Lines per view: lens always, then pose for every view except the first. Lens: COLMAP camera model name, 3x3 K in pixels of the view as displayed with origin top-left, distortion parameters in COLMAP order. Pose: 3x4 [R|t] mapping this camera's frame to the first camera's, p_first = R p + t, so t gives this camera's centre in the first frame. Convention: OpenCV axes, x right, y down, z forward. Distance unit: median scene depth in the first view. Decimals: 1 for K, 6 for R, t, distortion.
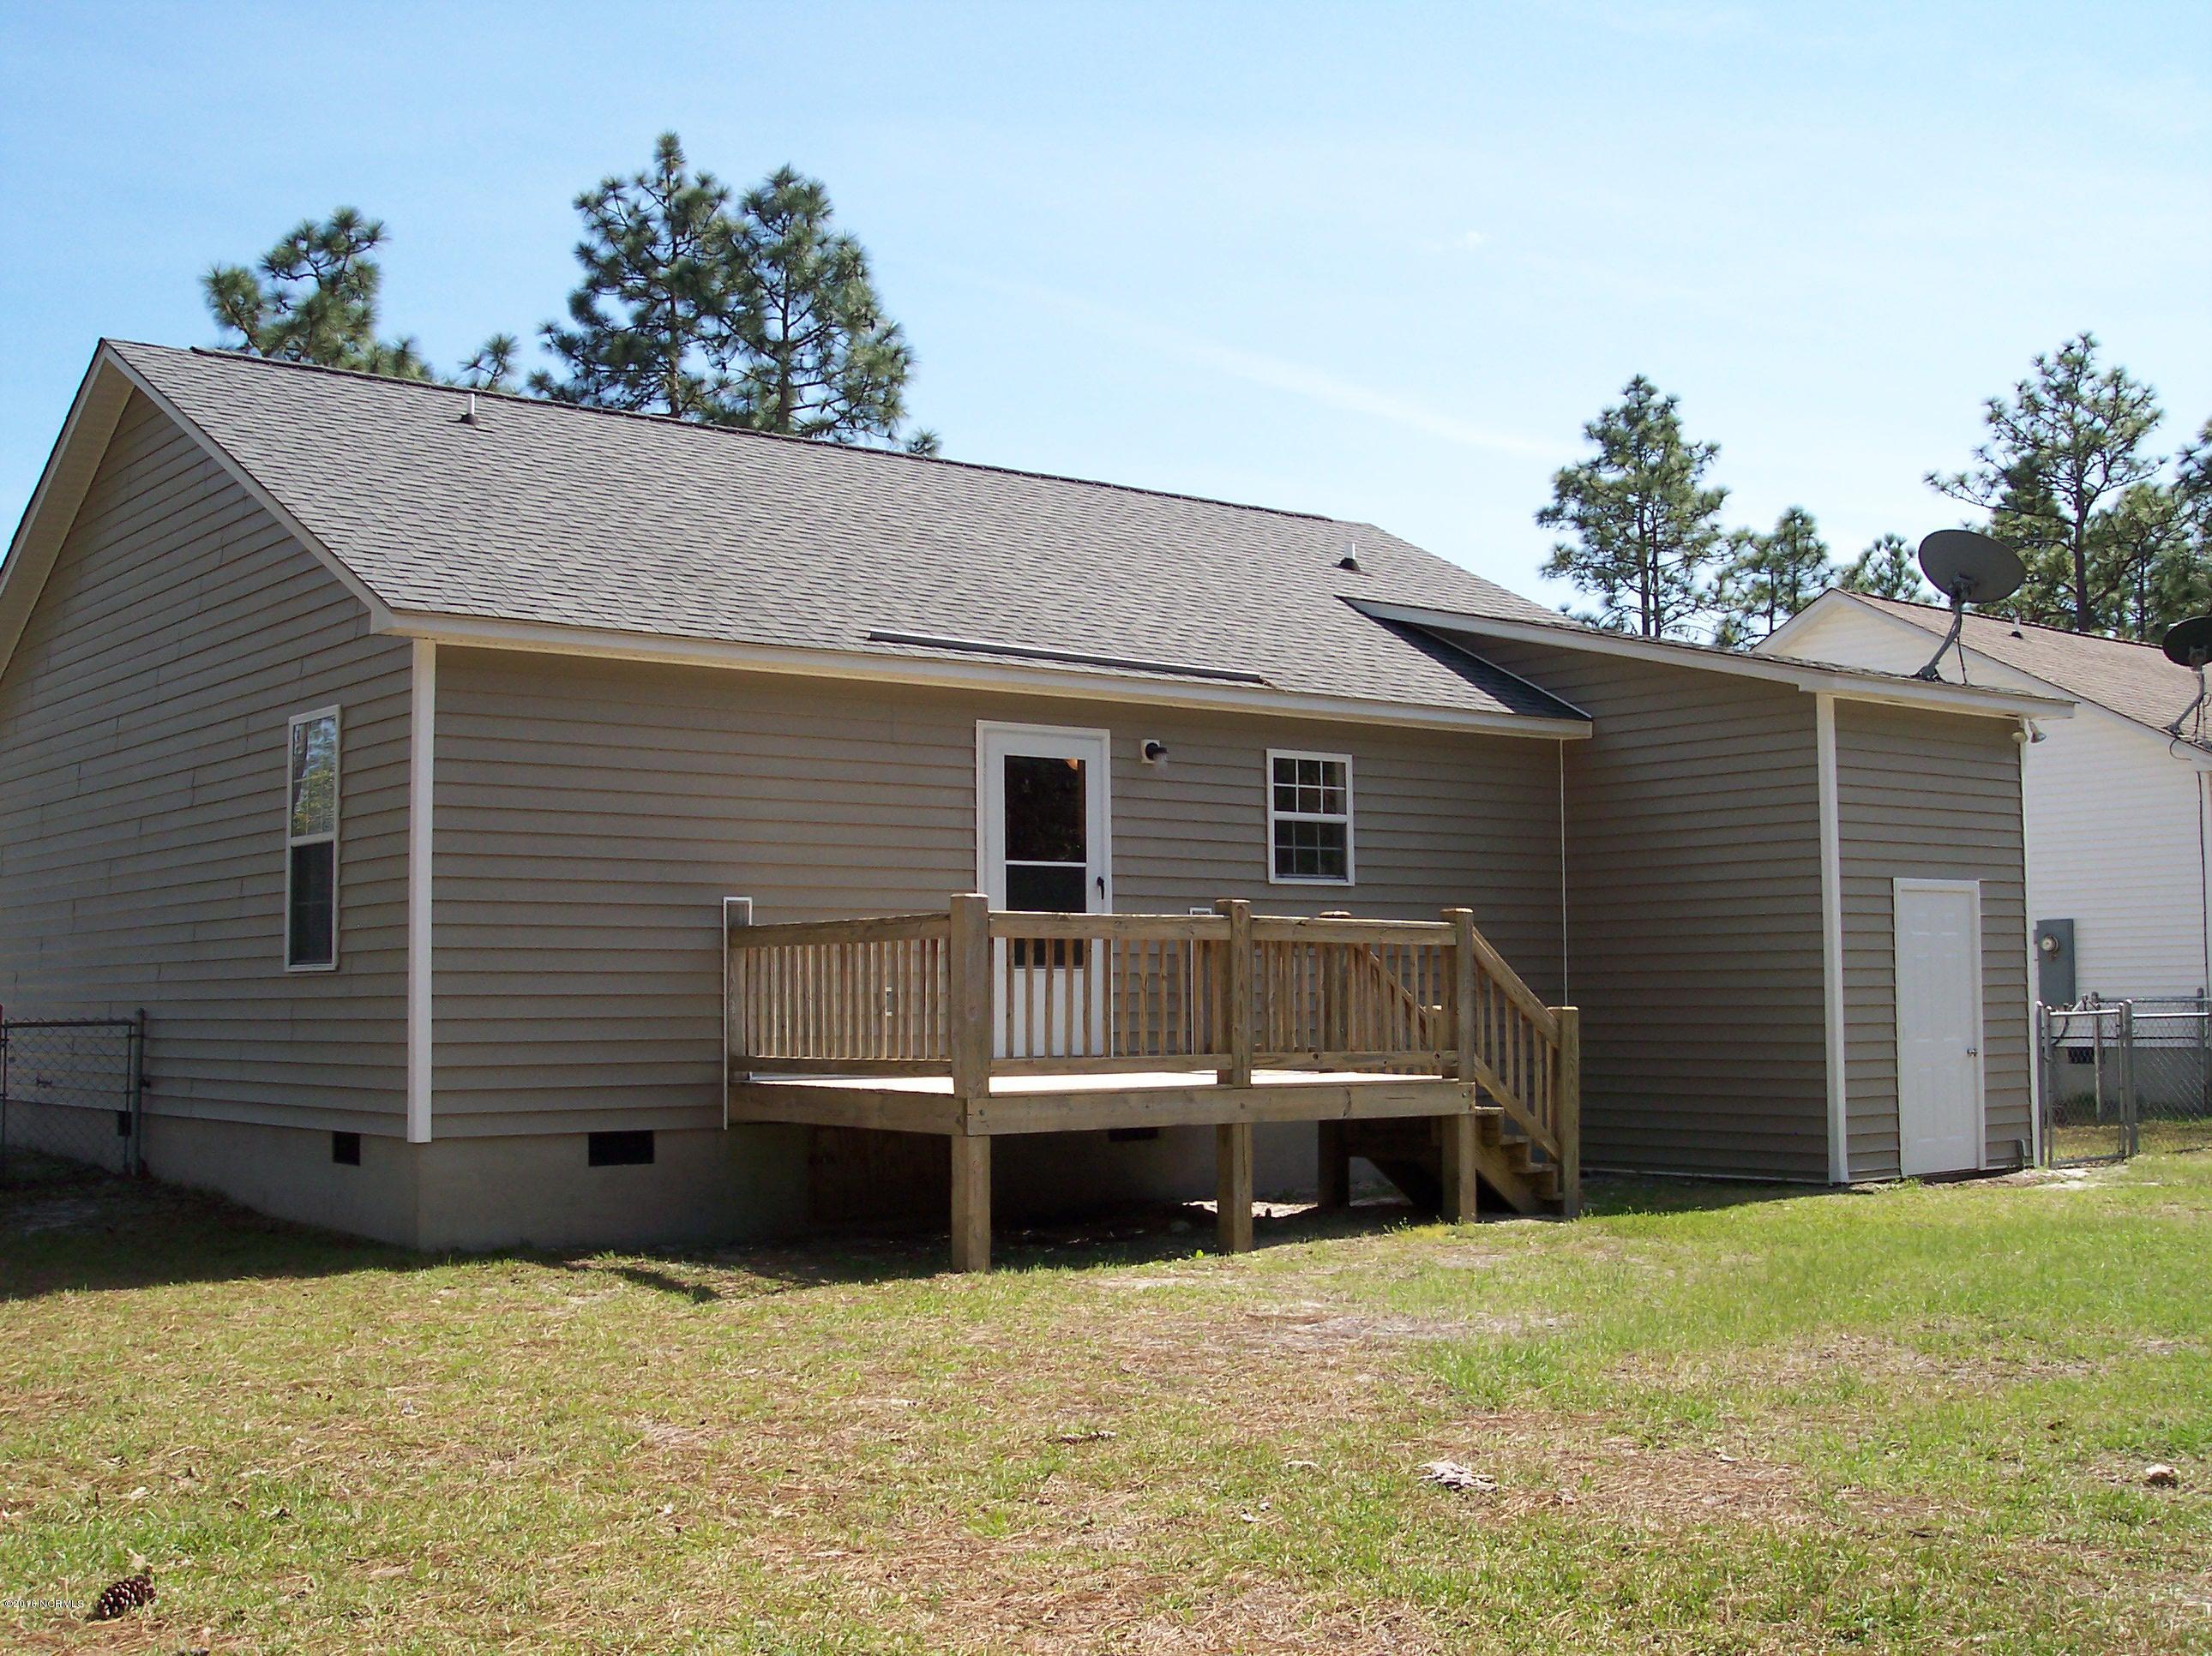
lens RADIAL K [[2531.4, 0, 1106.0], [0, 2531.4, 828.0], [0, 0, 1]] dist [-0.152841, 0.269726]
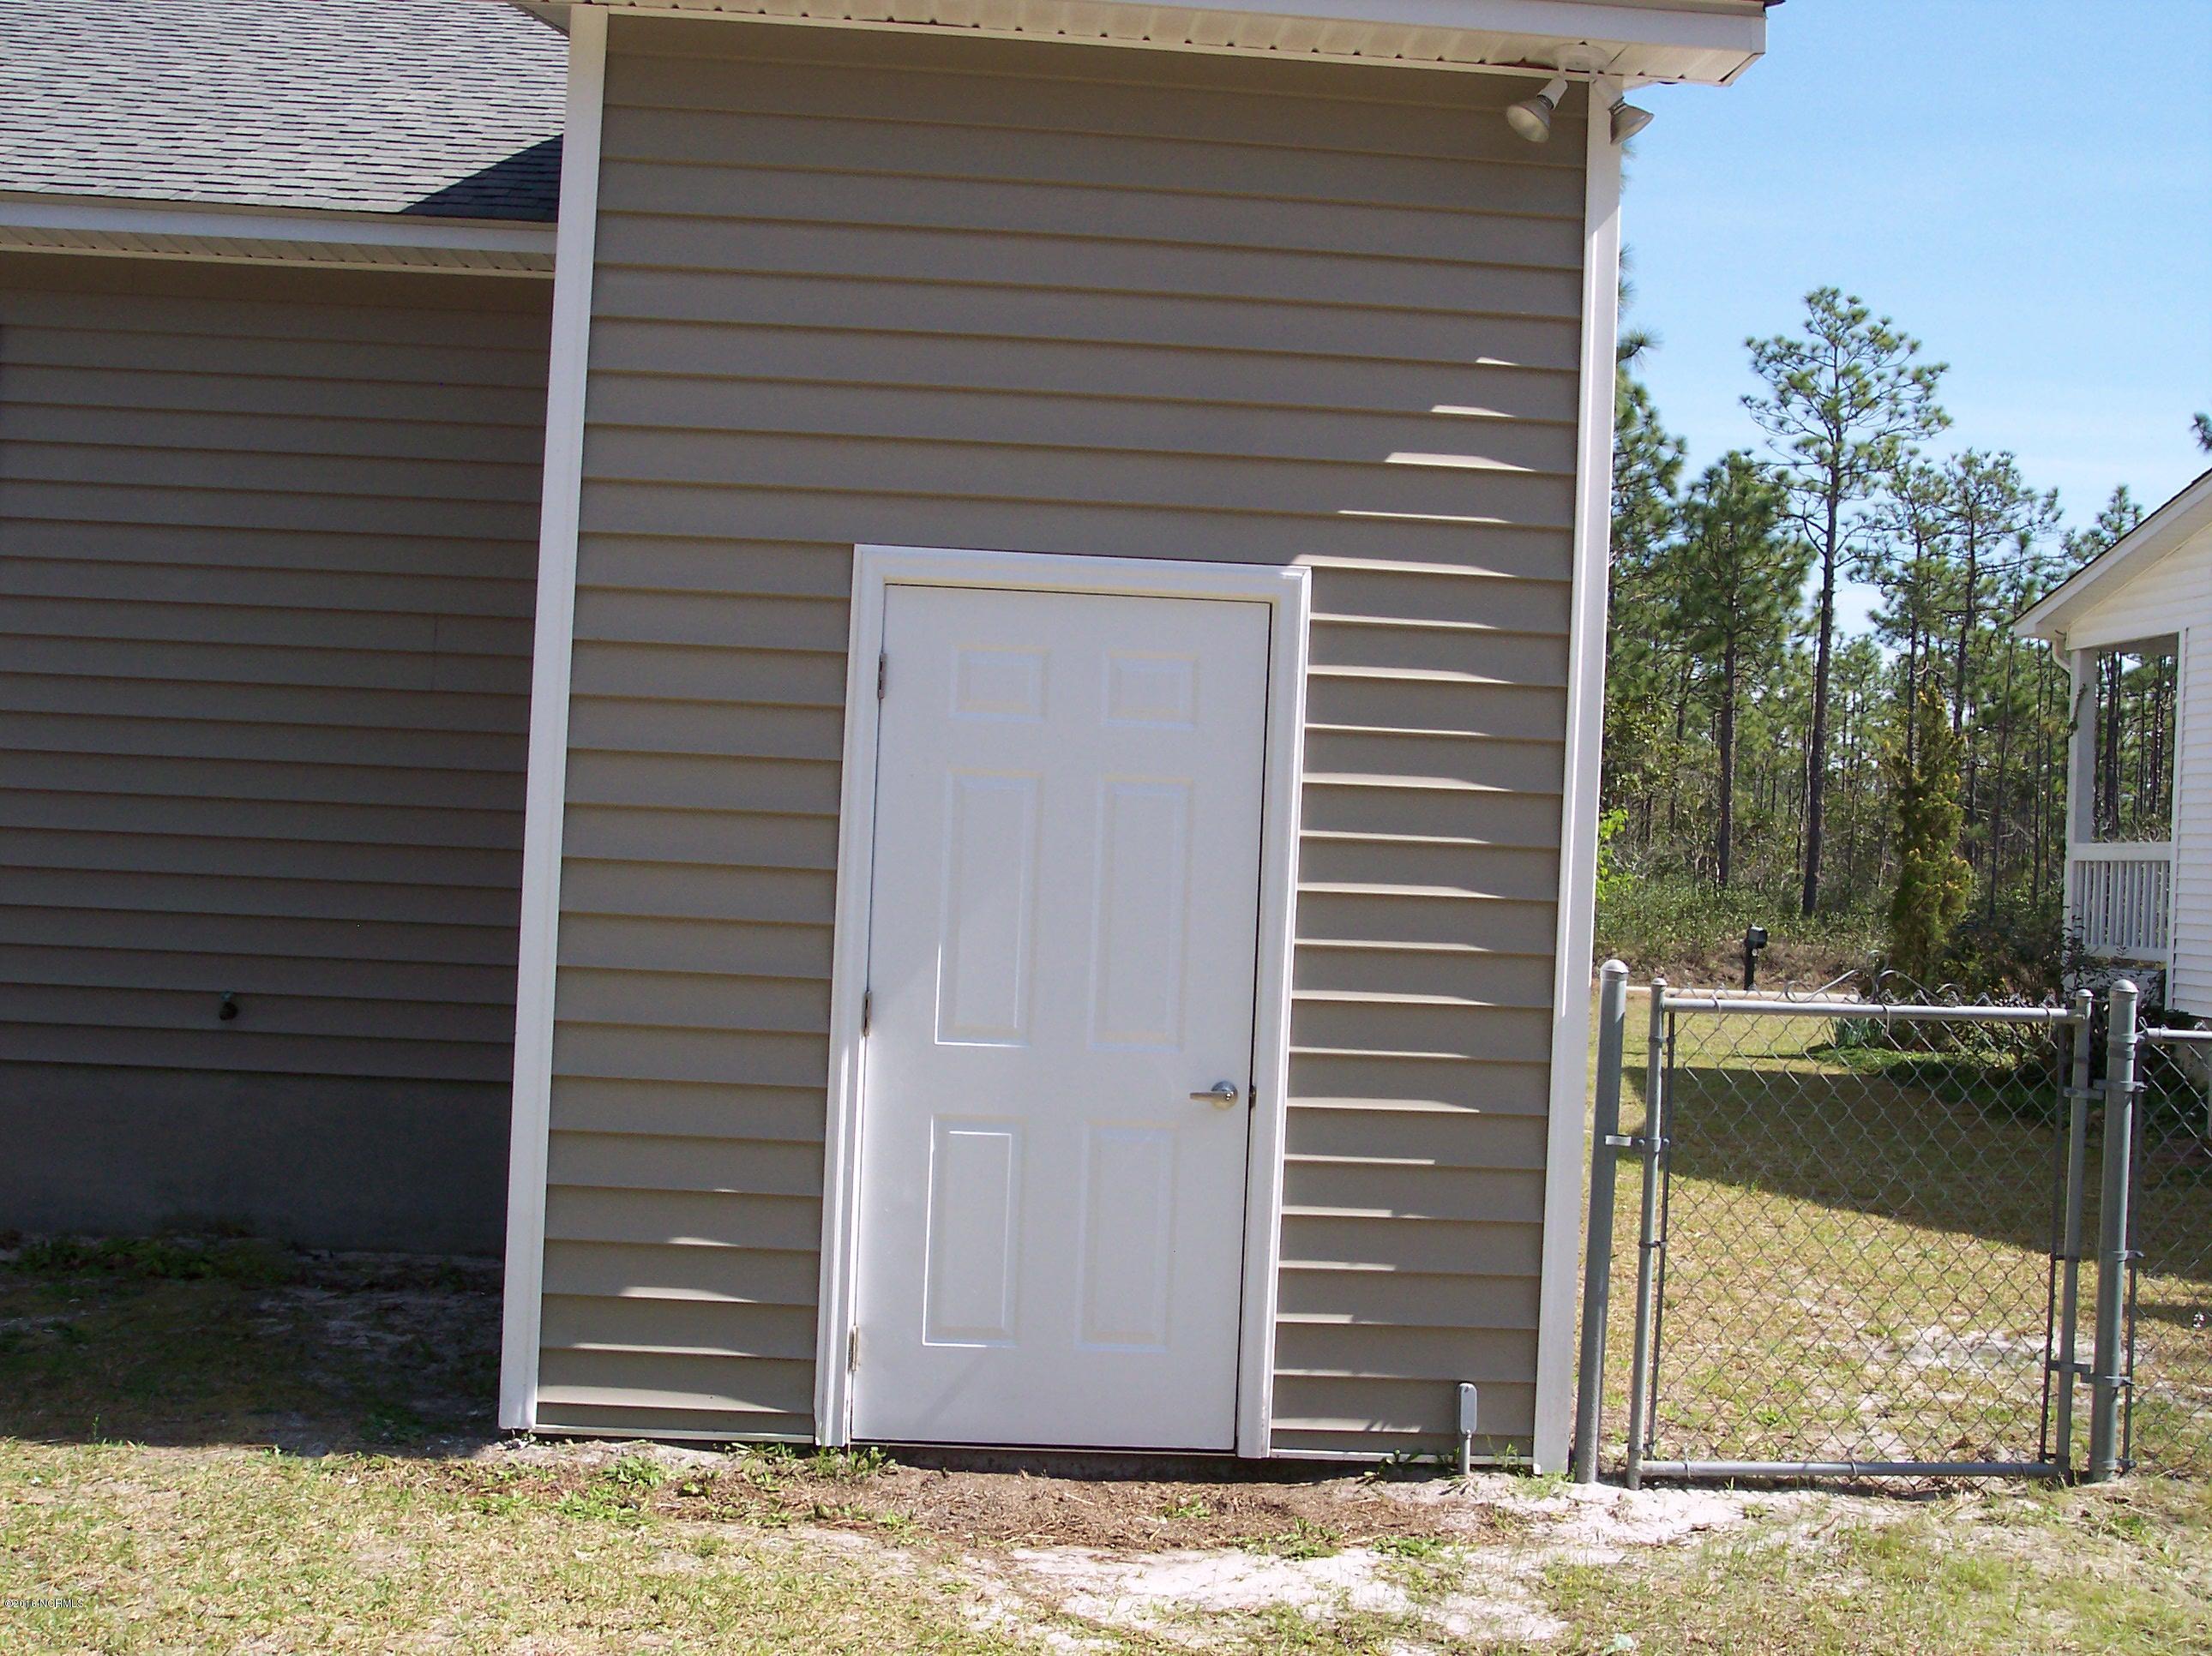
lens RADIAL K [[2531.4, 0, 1106.0], [0, 2531.4, 828.0], [0, 0, 1]] dist [-0.152841, 0.269726]
pose [[0.821651, 0.037587, -0.568750, 0.545935], [-0.015051, 0.998906, 0.044271, 0.043042], [0.569792, -0.027816, 0.821318, 0.759543]]
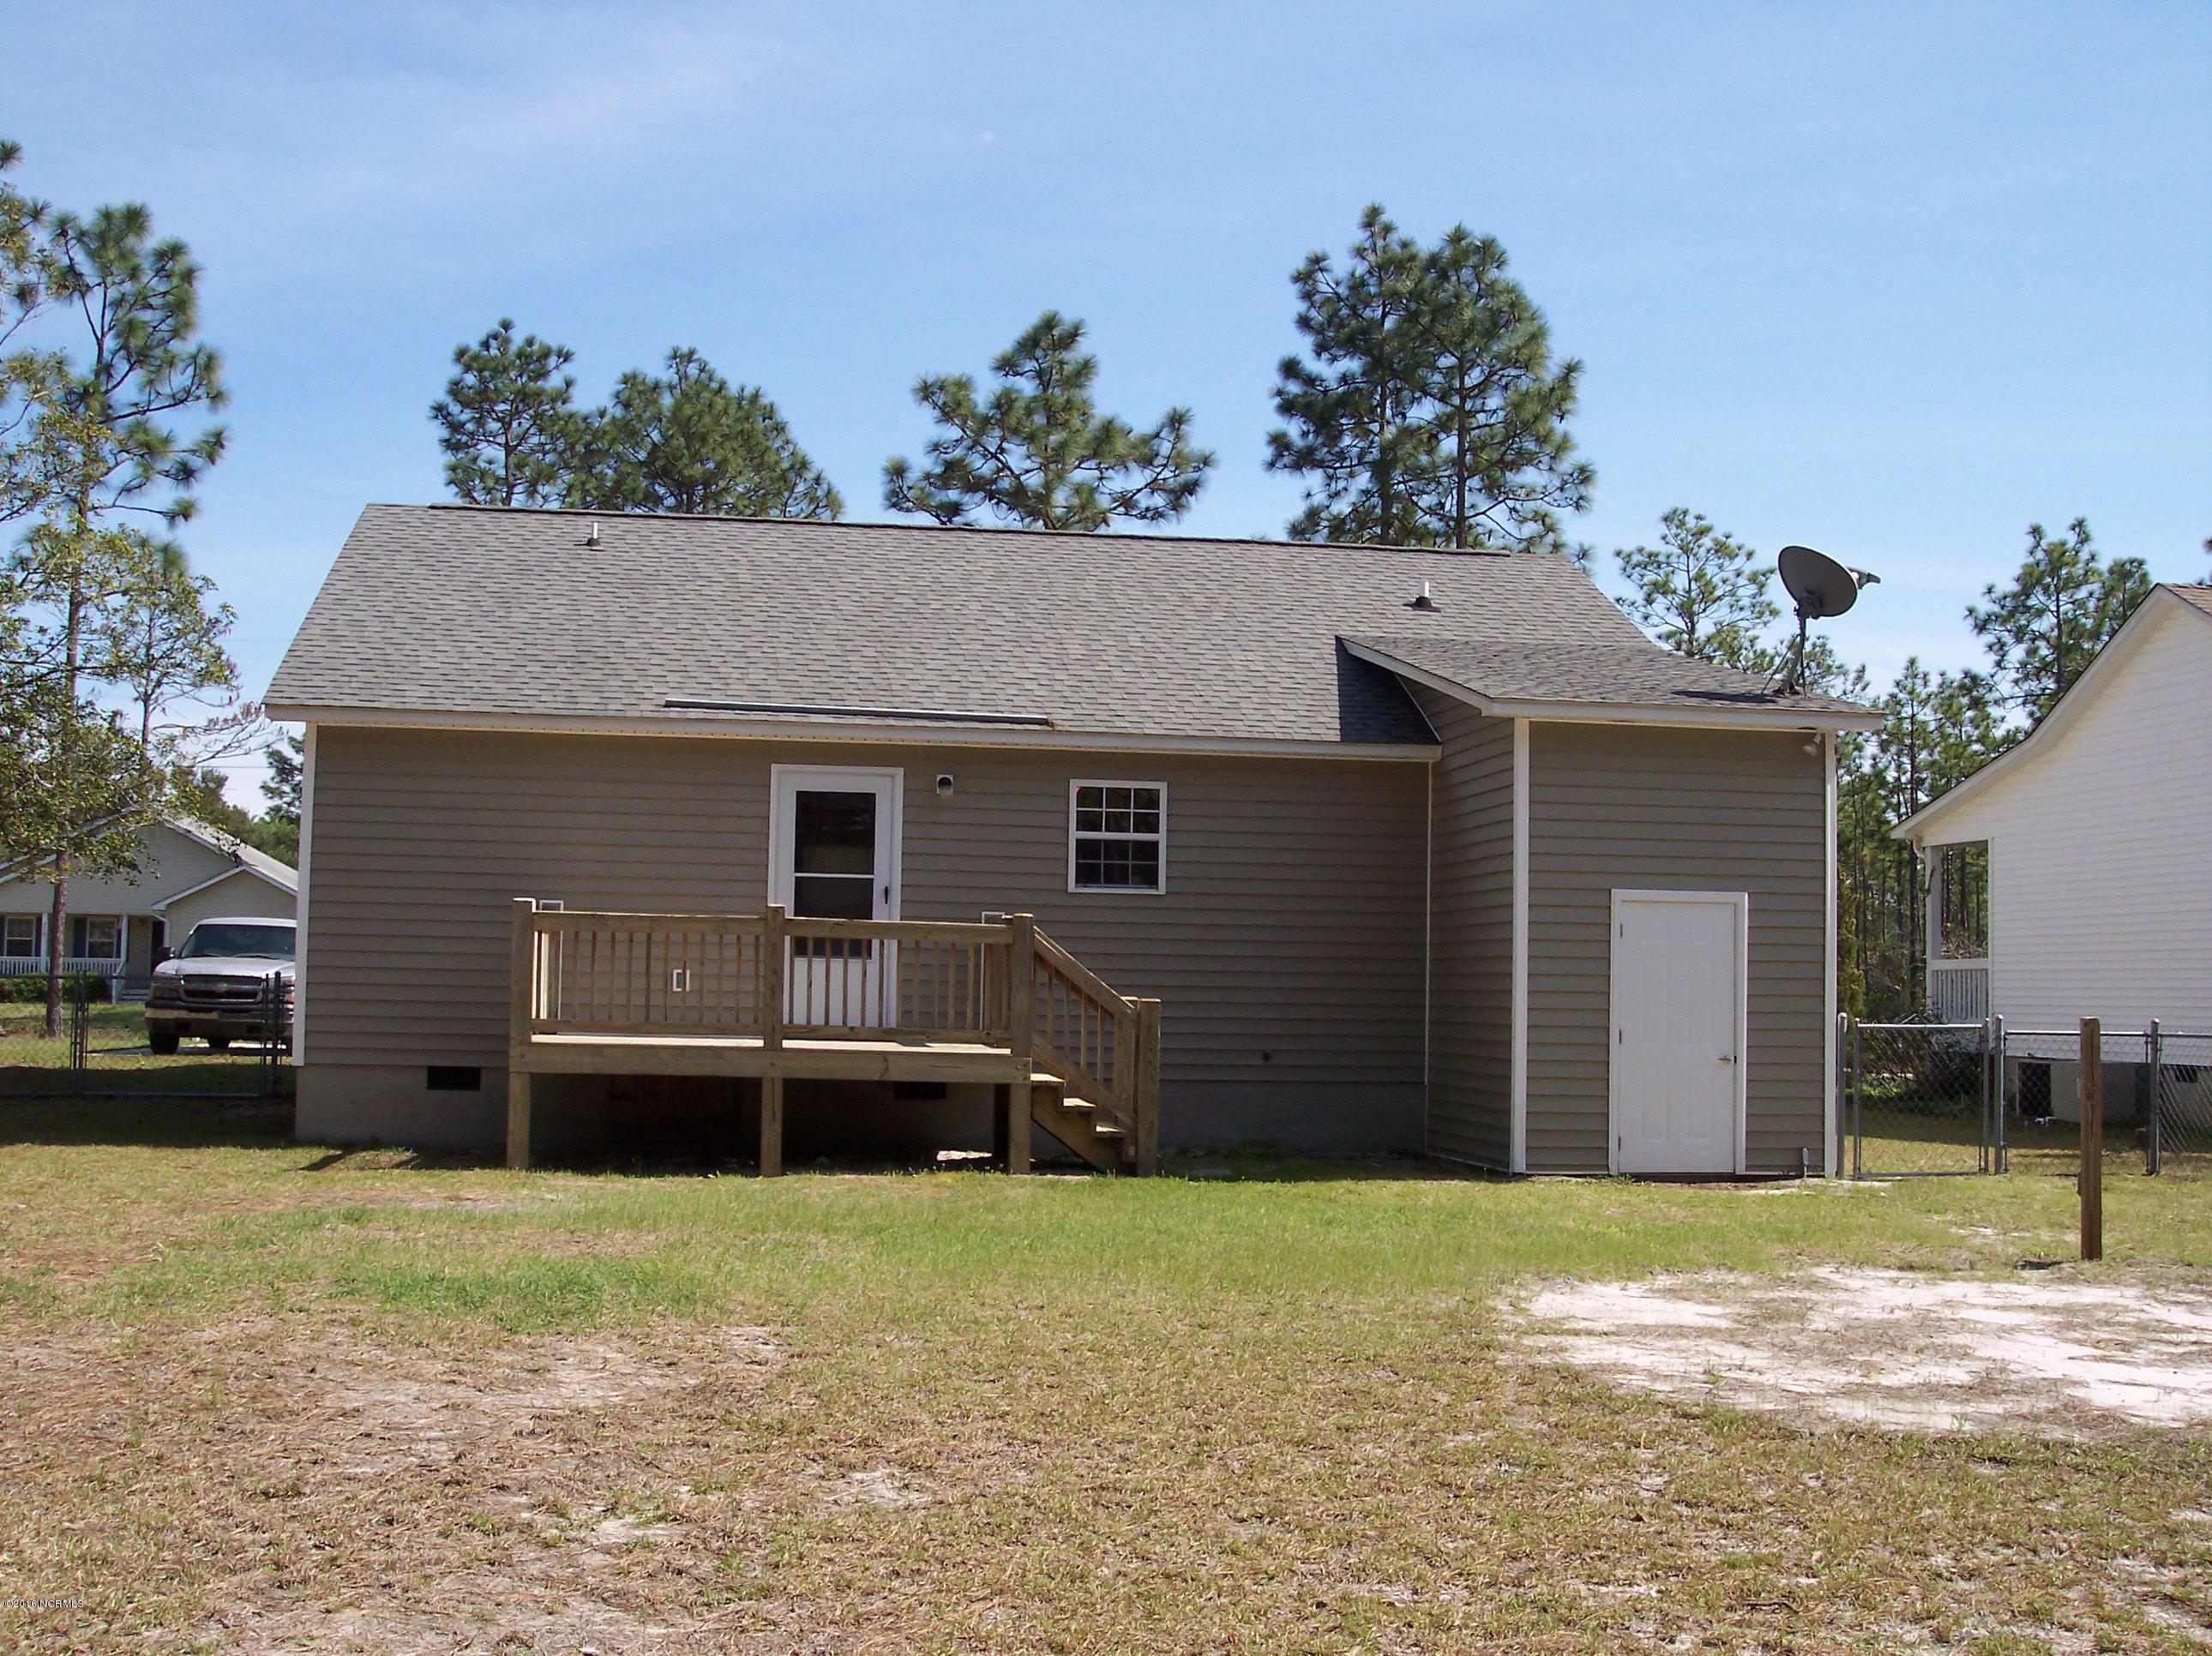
lens RADIAL K [[2531.4, 0, 1106.0], [0, 2531.4, 828.0], [0, 0, 1]] dist [-0.152841, 0.269726]
pose [[0.865347, -0.009113, -0.501090, 0.676851], [0.007969, 0.999958, -0.004424, -0.002875], [0.501109, -0.000165, 0.865384, -0.024540]]
